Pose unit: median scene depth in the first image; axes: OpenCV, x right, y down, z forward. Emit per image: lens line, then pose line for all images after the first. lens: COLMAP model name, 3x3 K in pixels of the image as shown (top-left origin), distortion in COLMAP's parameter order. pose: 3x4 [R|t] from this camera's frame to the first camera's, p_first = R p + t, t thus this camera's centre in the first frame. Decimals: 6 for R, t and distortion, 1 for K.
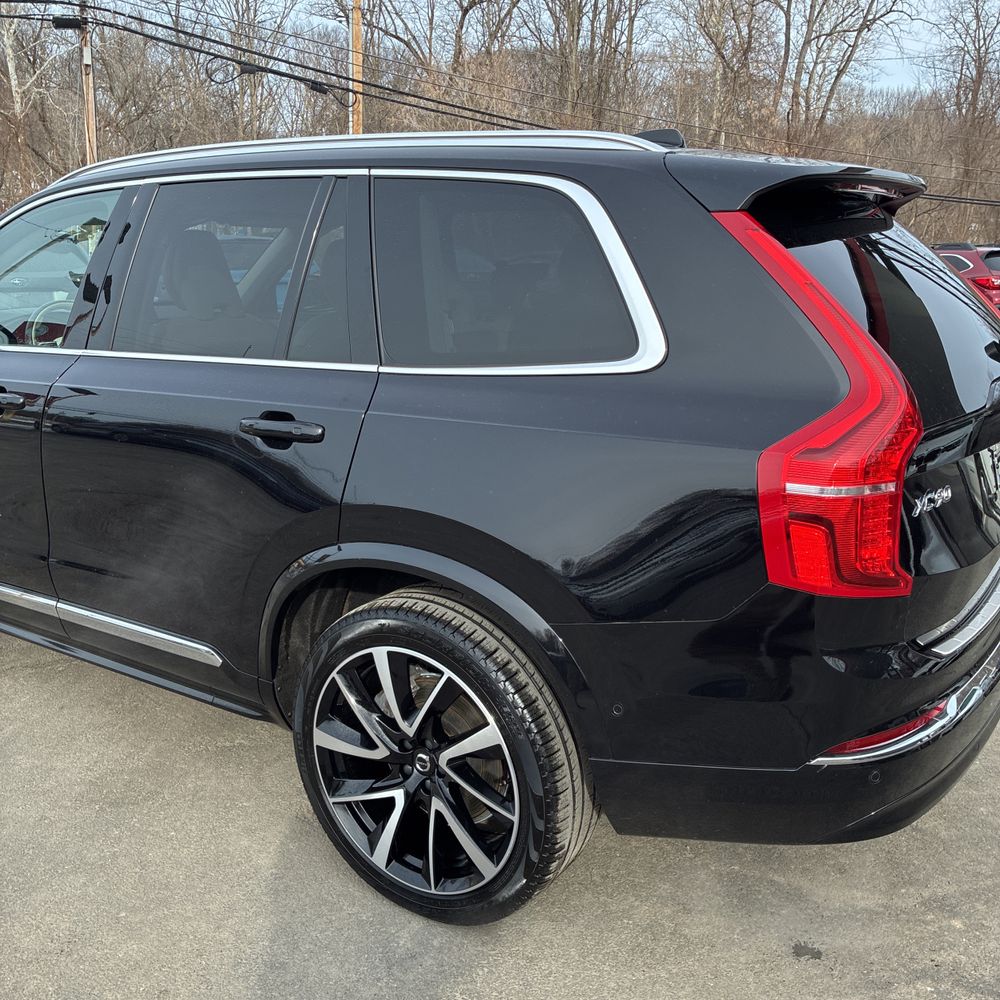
lens RADIAL K [[1014.7, 0, 499.2], [0, 1014.7, 502.7], [0, 0, 1]] dist [0.015663, 0.000000]
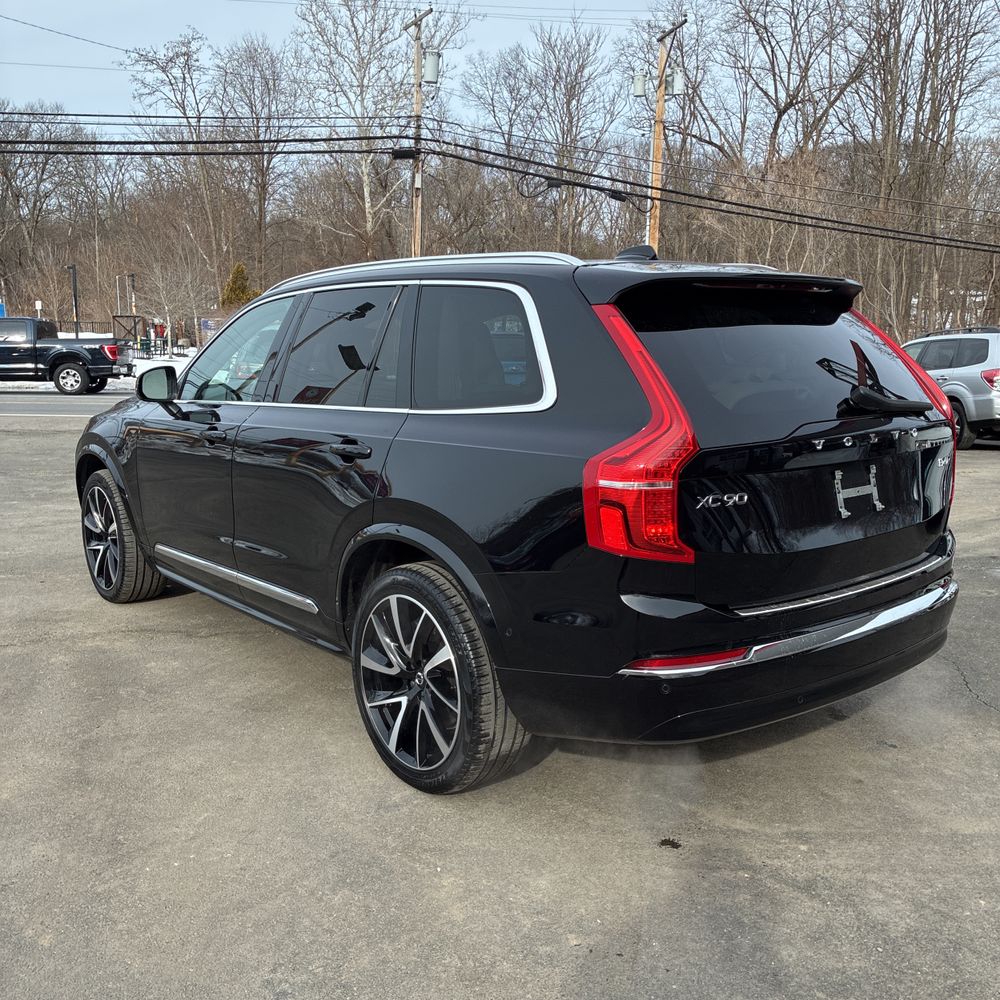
lens RADIAL K [[1014.7, 0, 489.1], [0, 1014.7, 526.0], [0, 0, 1]] dist [0.015663, 0.000000]
pose [[0.951165, 0.049052, -0.304760, 0.442690], [-0.070130, 0.995815, -0.058597, 0.112977], [0.300611, 0.077108, 0.950625, -0.364566]]
